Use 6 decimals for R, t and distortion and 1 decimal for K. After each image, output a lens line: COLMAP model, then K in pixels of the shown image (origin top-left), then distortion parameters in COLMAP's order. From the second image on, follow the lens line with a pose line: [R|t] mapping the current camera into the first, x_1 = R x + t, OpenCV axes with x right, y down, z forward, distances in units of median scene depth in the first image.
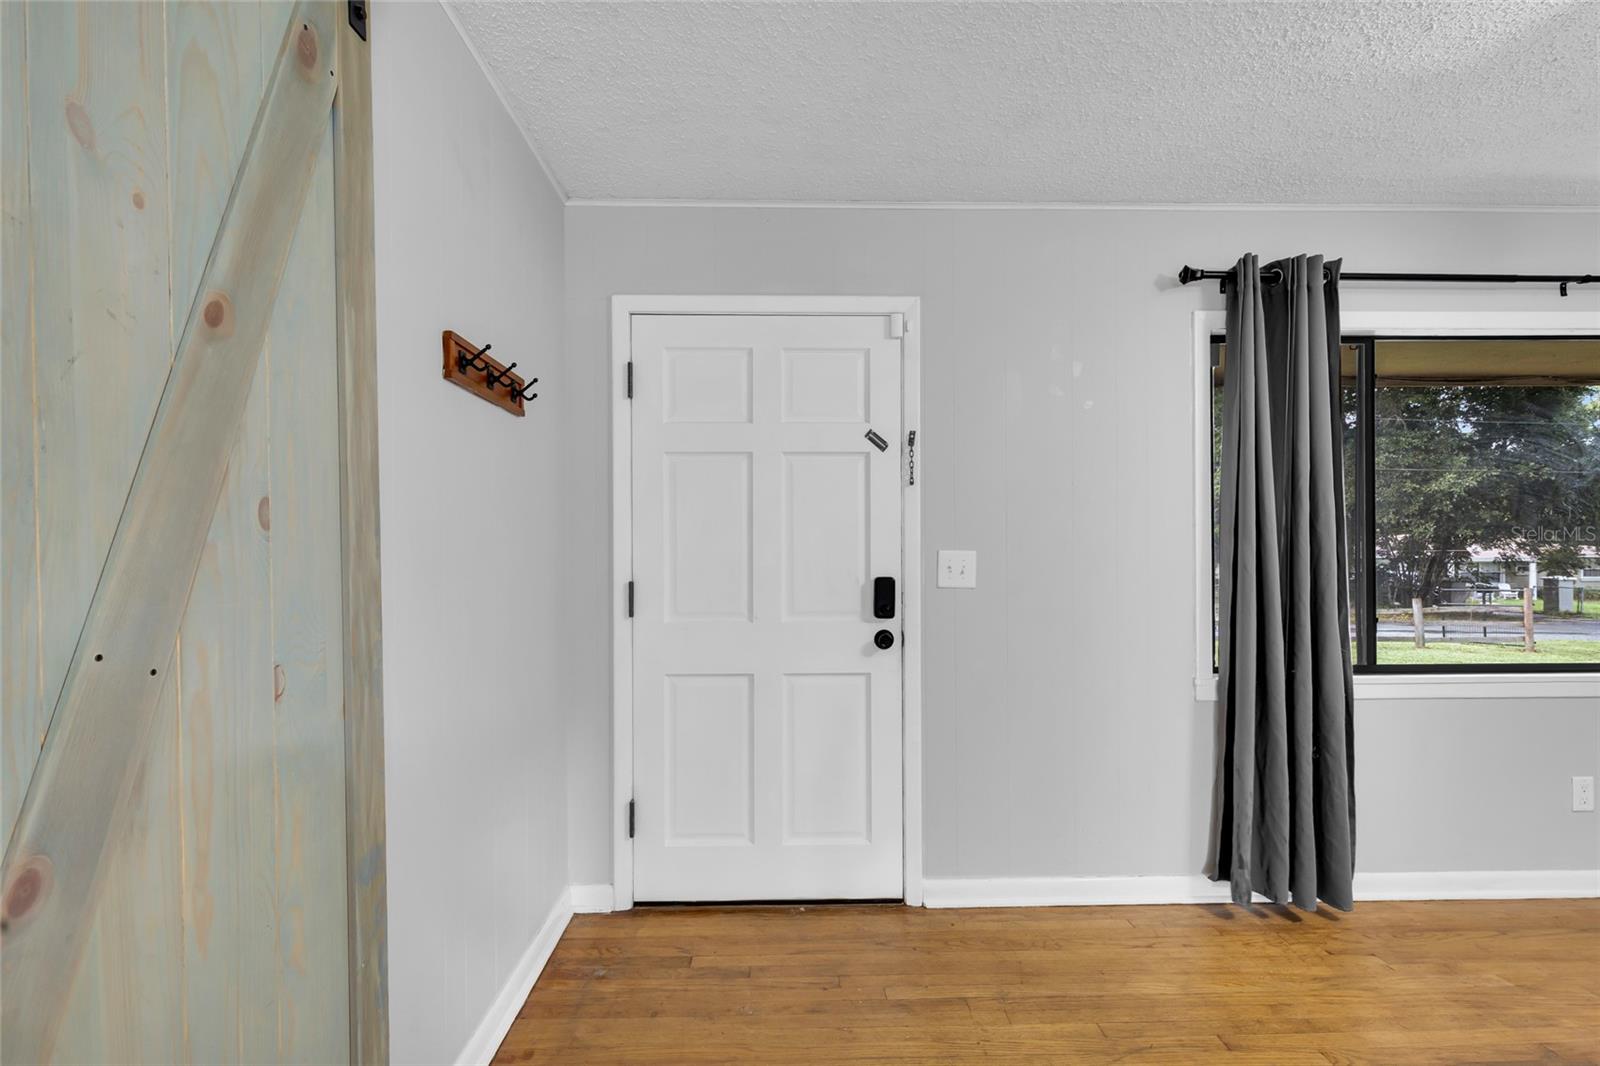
lens RADIAL K [[736.1, 0, 803.3], [0, 736.1, 559.4], [0, 0, 1]] dist [0.007210, -0.000168]
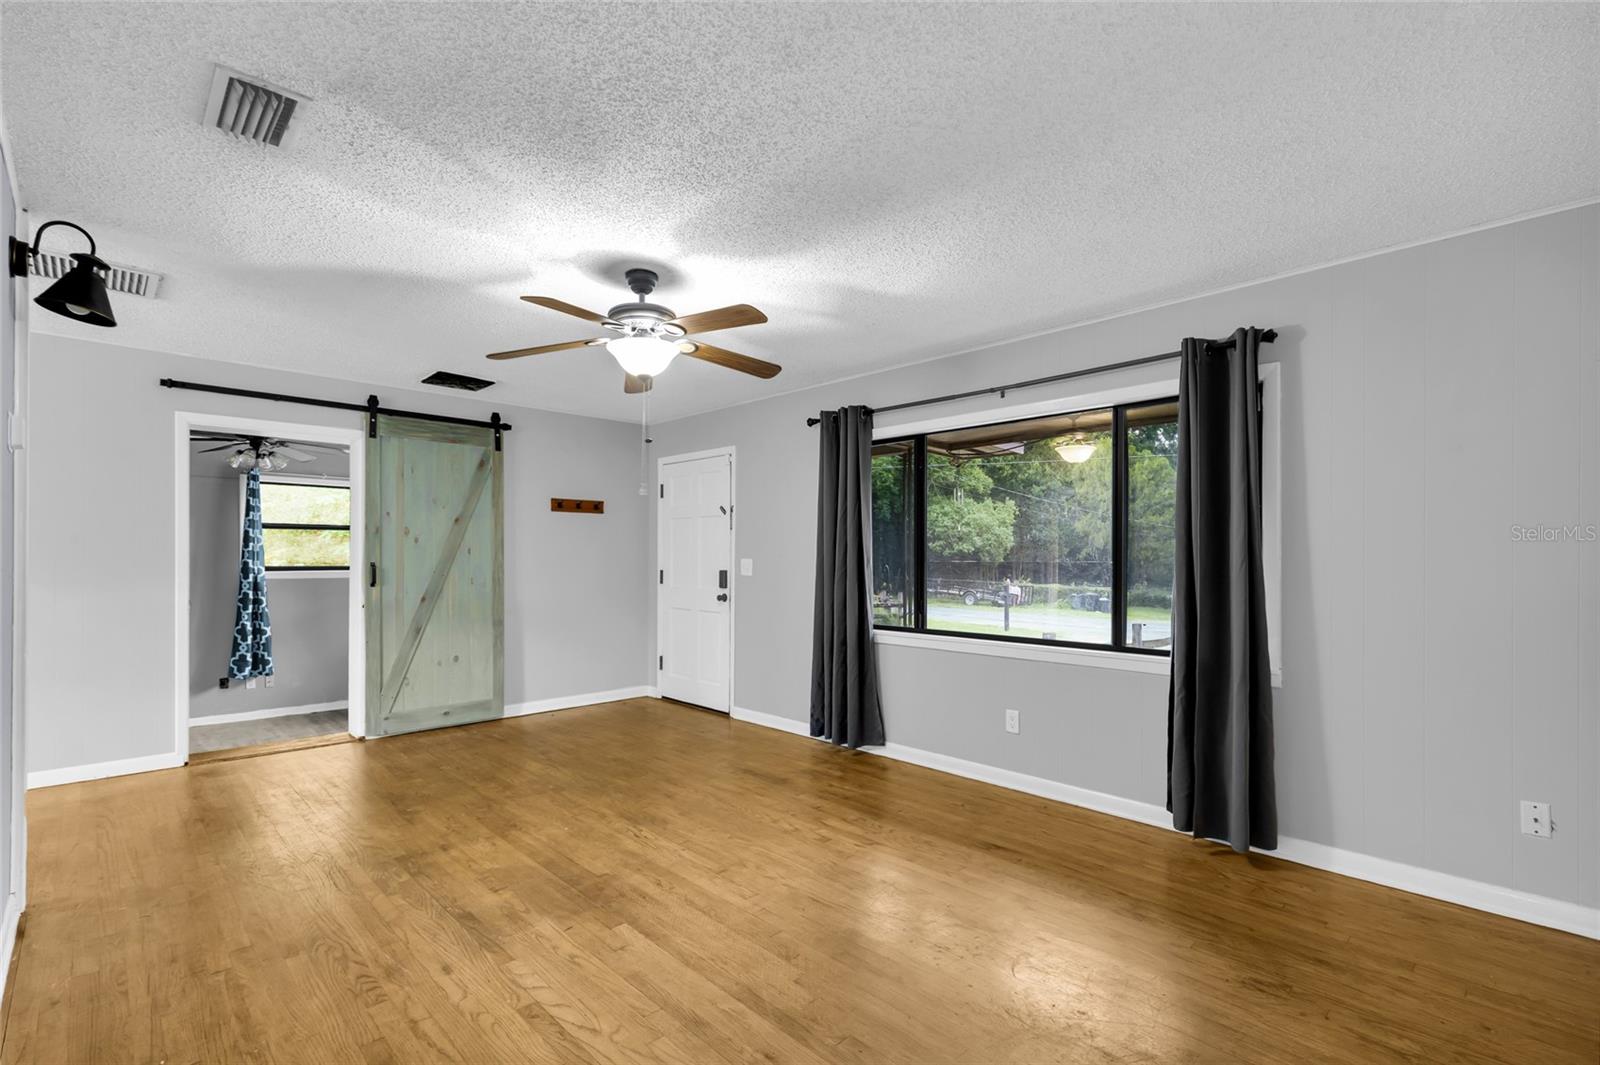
lens RADIAL K [[736.1, 0, 814.1], [0, 736.1, 567.3], [0, 0, 1]] dist [0.007210, -0.000168]
pose [[0.682393, 0.016731, -0.730794, 1.959496], [-0.011758, 0.999860, 0.011913, -0.015551], [0.730891, 0.000463, 0.682494, -0.347304]]
